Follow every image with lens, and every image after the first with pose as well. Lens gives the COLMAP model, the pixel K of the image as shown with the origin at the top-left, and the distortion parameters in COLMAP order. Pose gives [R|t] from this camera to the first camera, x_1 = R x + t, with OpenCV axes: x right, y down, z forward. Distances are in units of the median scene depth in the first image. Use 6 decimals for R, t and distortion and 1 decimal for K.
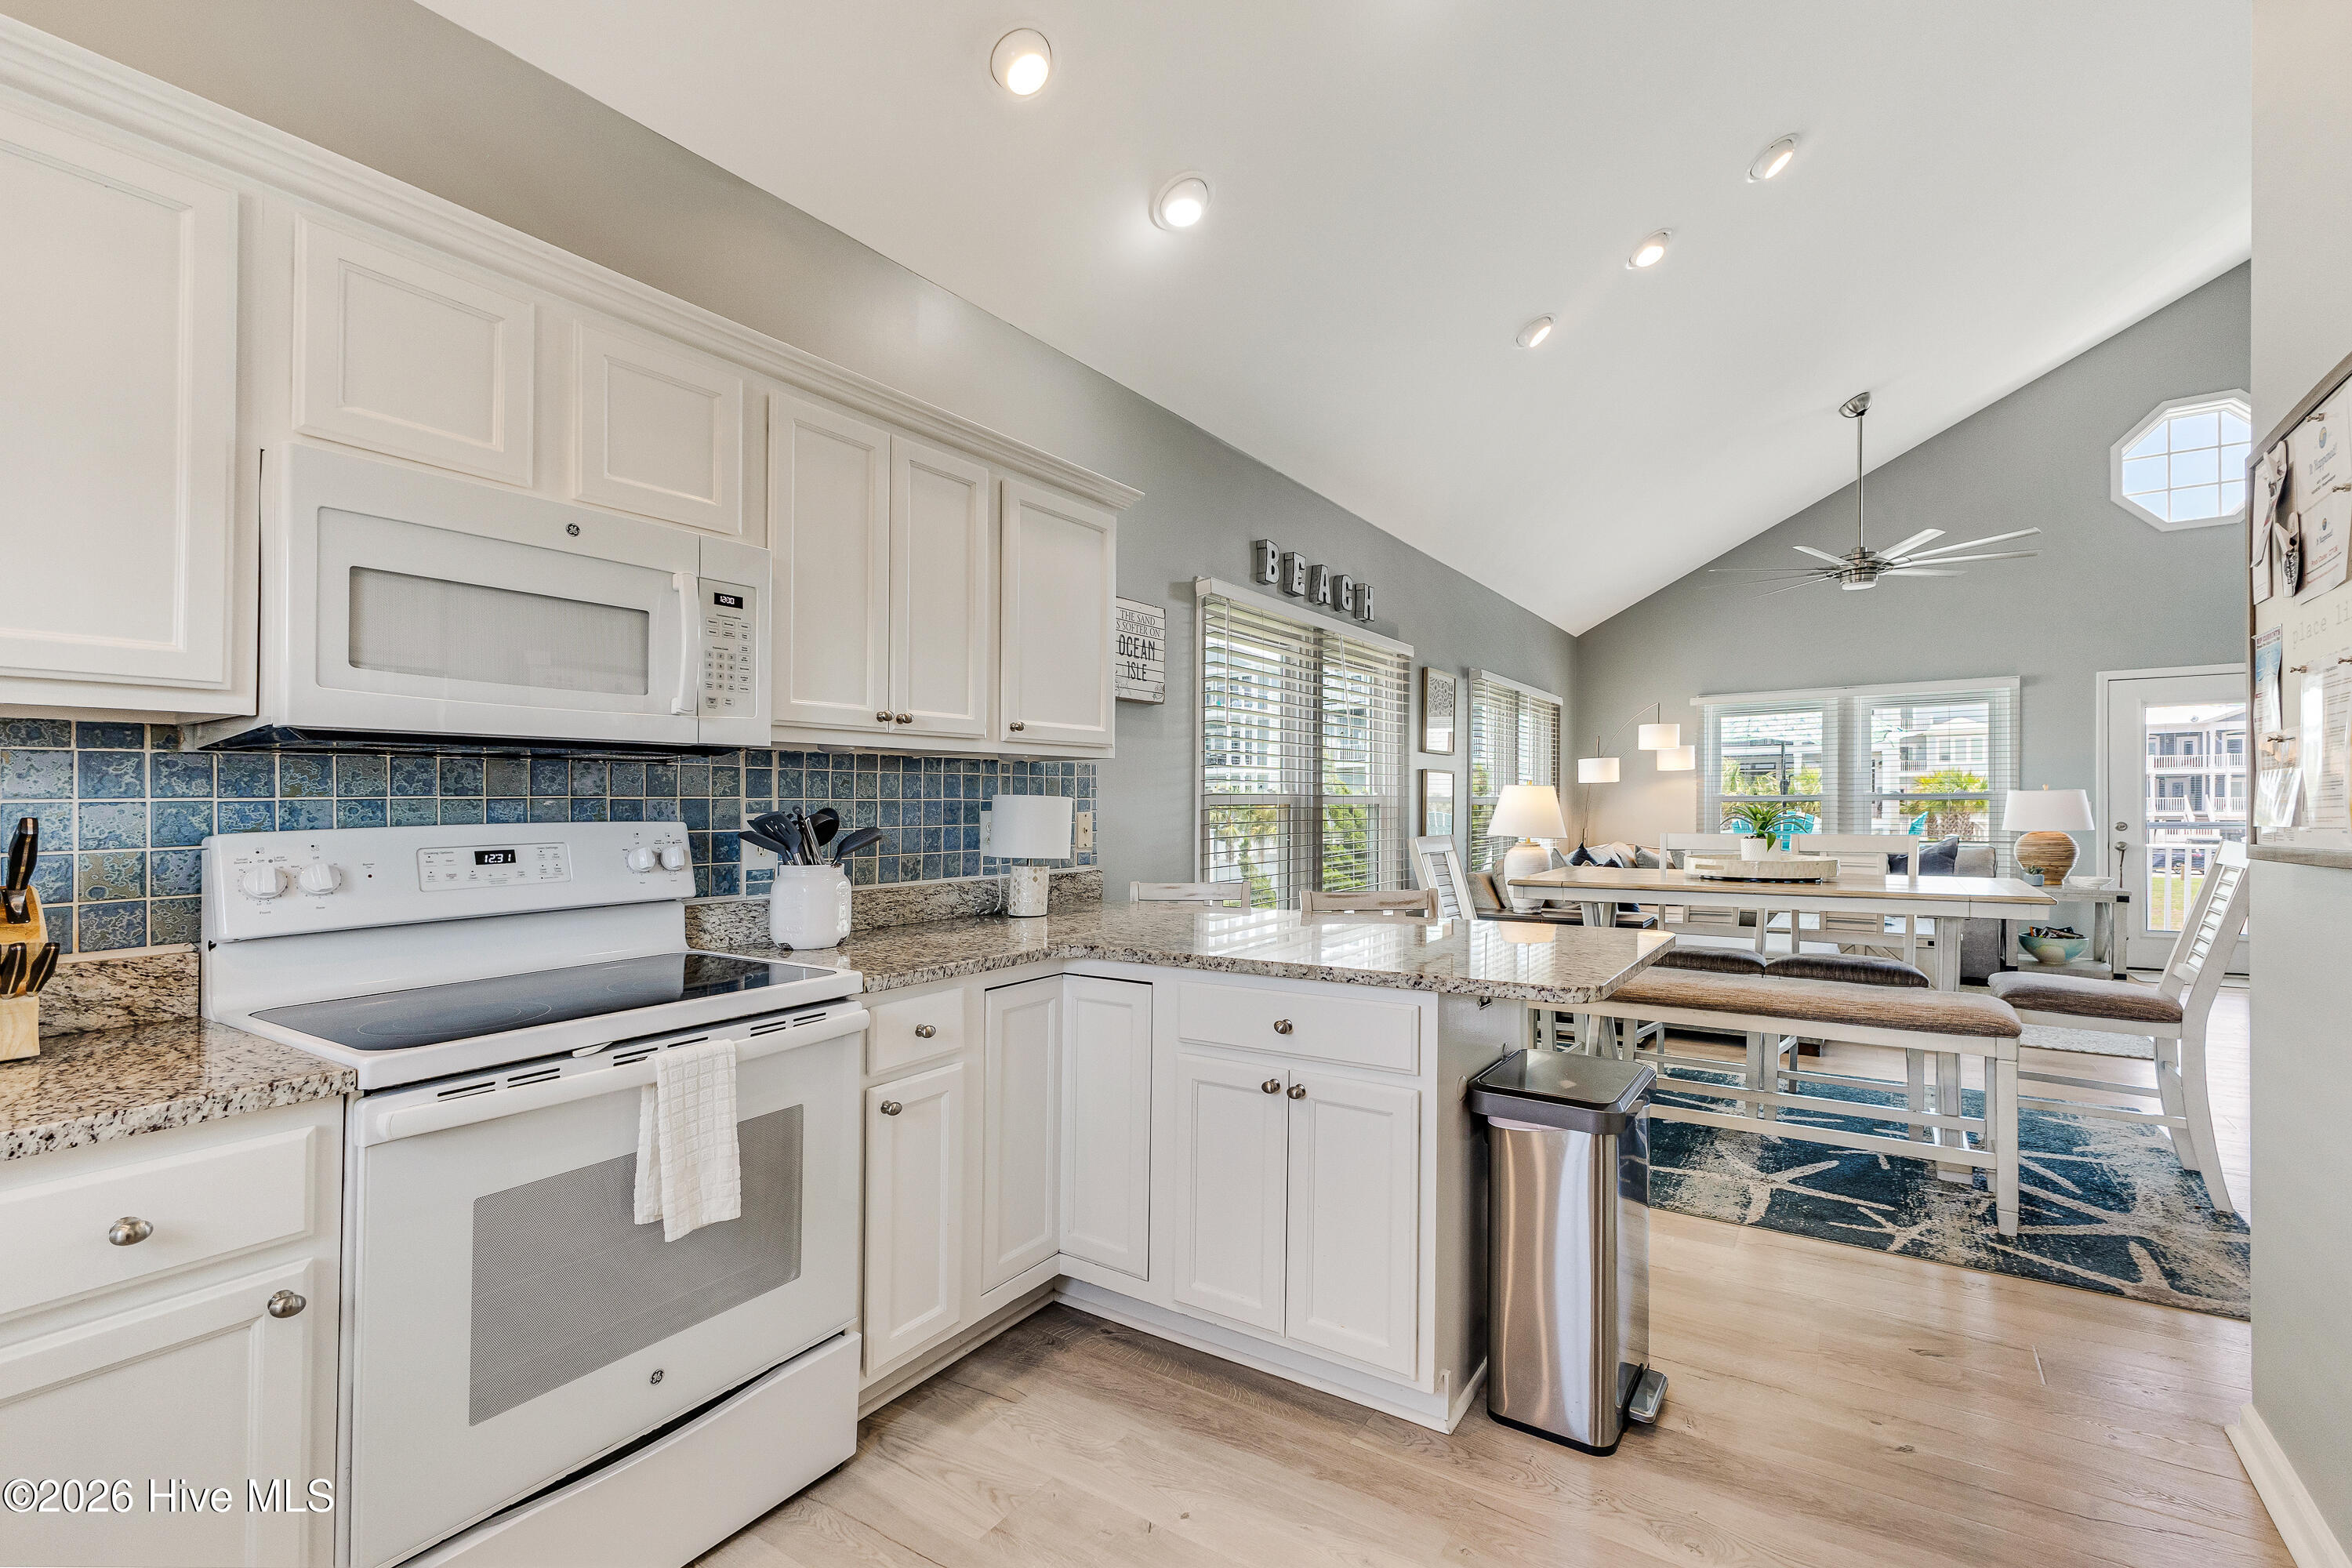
lens RADIAL K [[1035.6, 0, 1259.4], [0, 1035.6, 791.7], [0, 0, 1]] dist [0.010712, -0.000356]
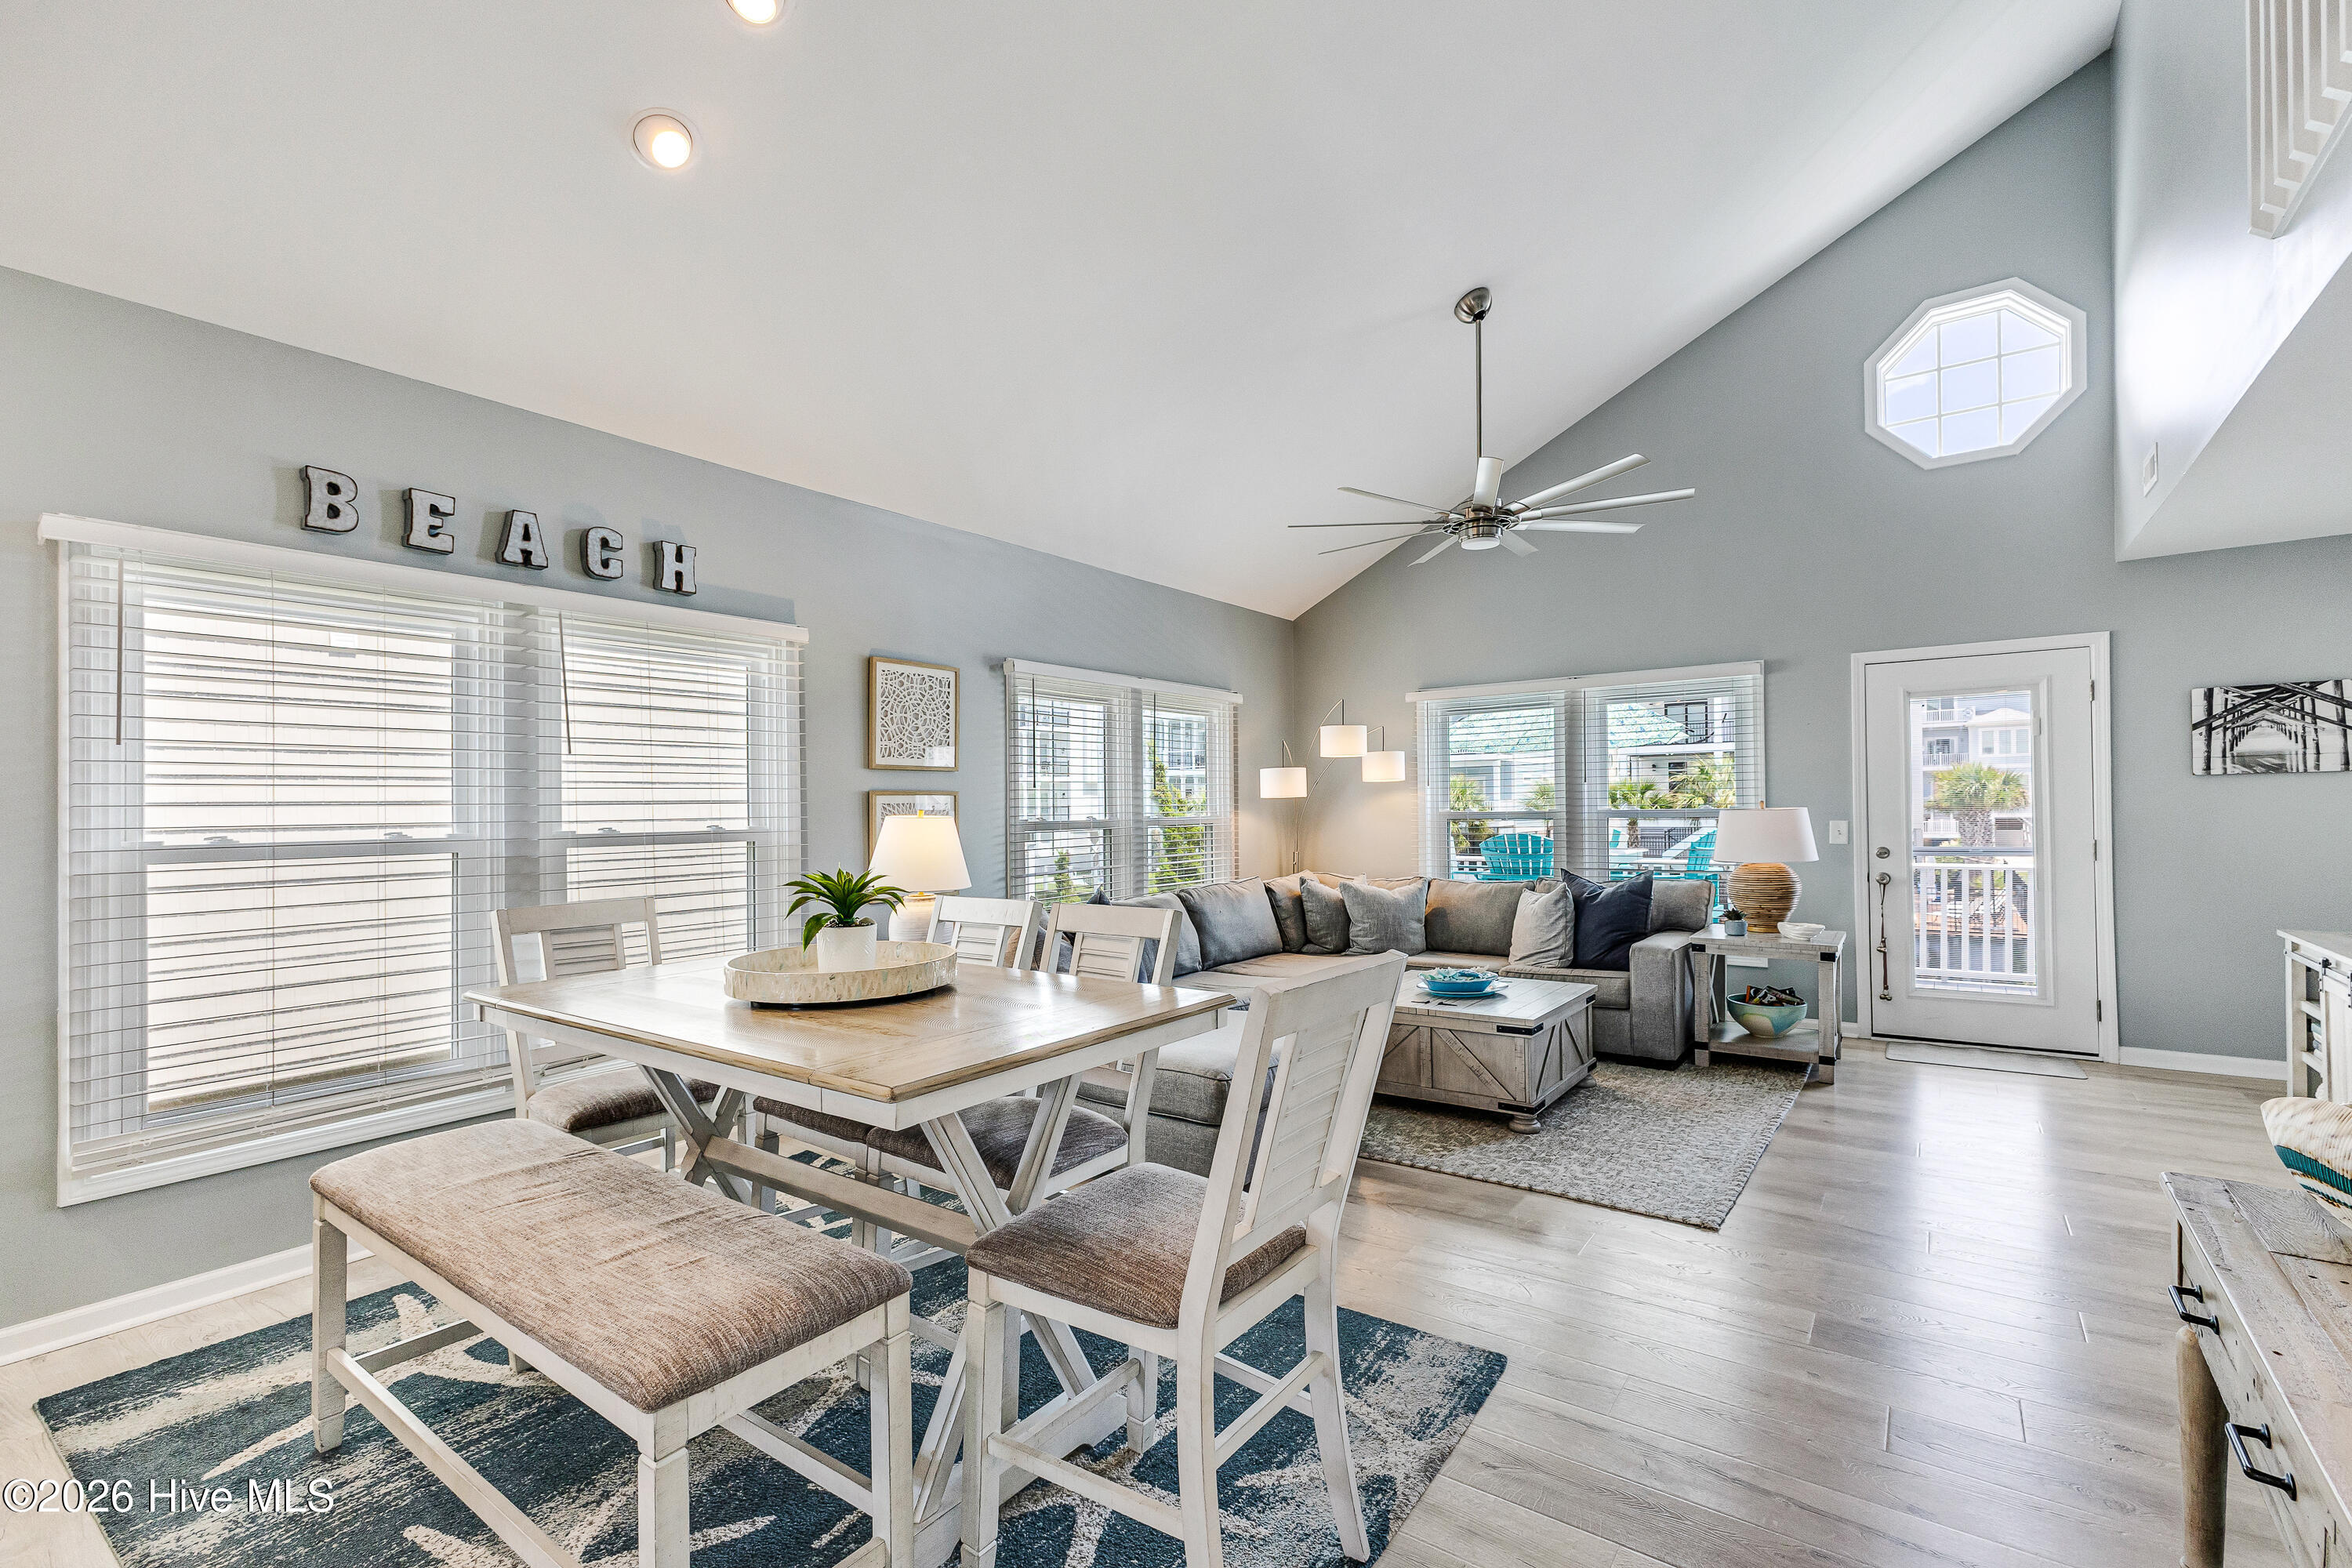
lens RADIAL K [[1035.6, 0, 1245.5], [0, 1035.6, 789.6], [0, 0, 1]] dist [0.010712, -0.000356]
pose [[0.998923, -0.007390, -0.045802, 0.387197], [0.007379, 0.999973, -0.000426, -0.016827], [0.045803, 0.000087, 0.998950, 0.207394]]
